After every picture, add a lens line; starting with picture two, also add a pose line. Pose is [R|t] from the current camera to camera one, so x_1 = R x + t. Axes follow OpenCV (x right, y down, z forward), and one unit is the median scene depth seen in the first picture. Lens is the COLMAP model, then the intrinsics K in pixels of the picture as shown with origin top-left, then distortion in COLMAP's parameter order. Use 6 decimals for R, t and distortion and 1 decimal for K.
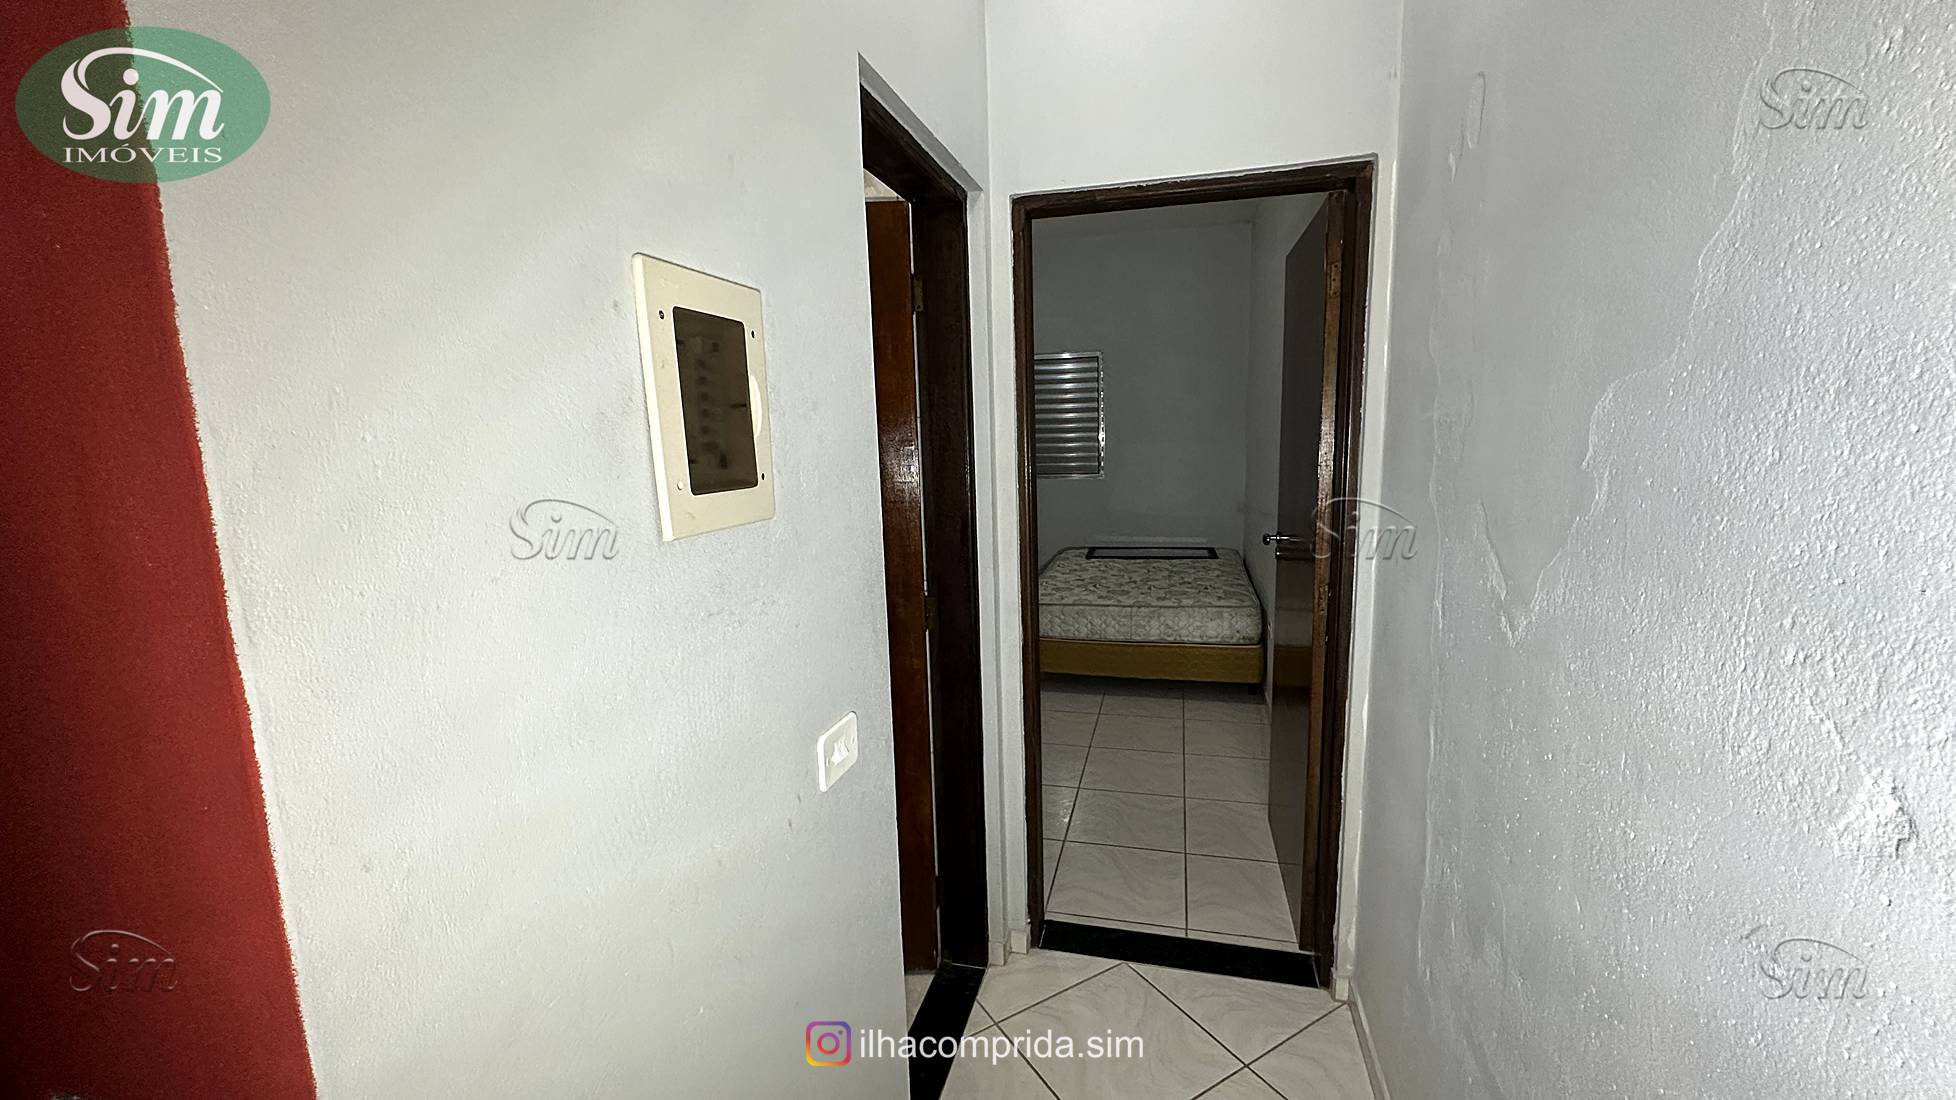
lens RADIAL K [[772.0, 0, 985.3], [0, 772.0, 548.4], [0, 0, 1]] dist [0.000361, 0.000113]
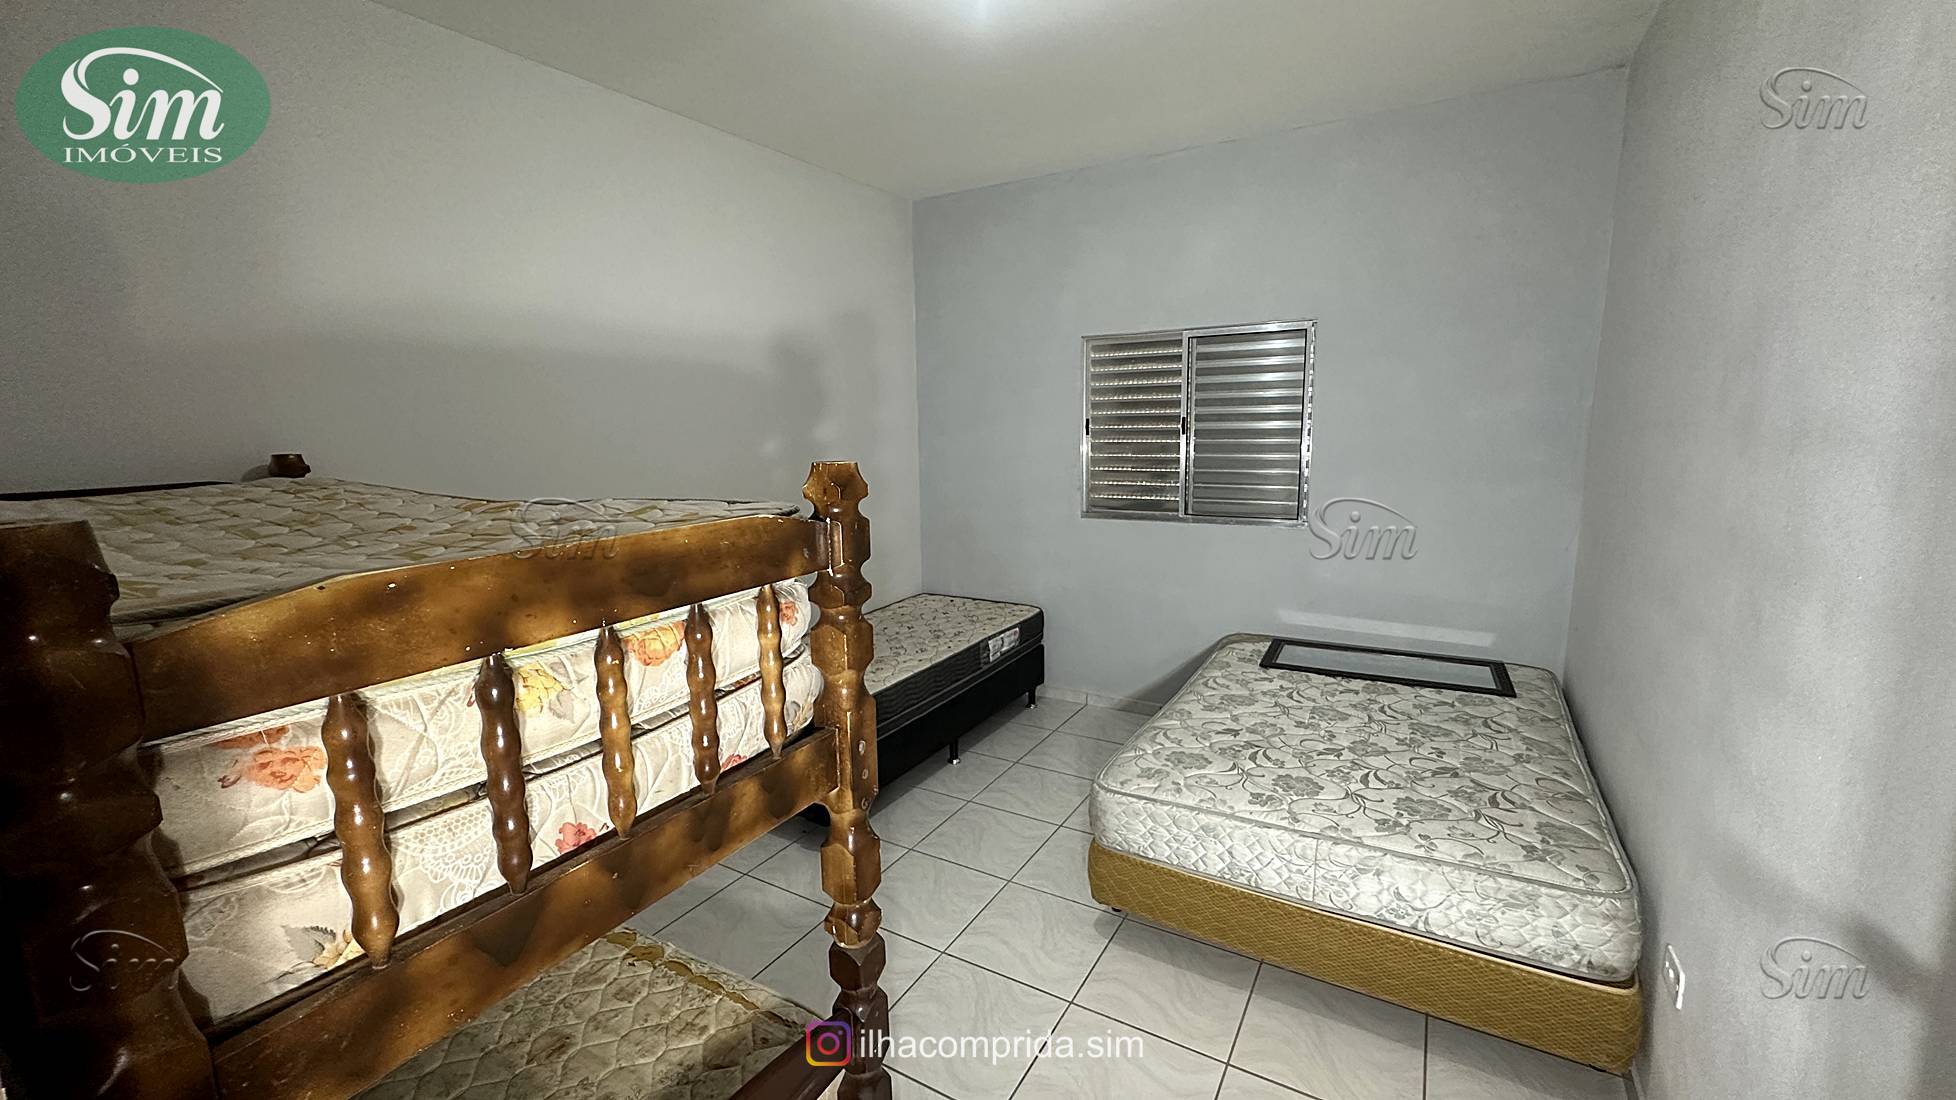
lens RADIAL K [[772.0, 0, 985.3], [0, 772.0, 548.4], [0, 0, 1]] dist [0.000361, 0.000113]
pose [[0.959043, 0.055998, -0.277671, 0.098976], [-0.052152, 0.998414, 0.021224, -0.091590], [0.278419, -0.005873, 0.960442, 0.416706]]
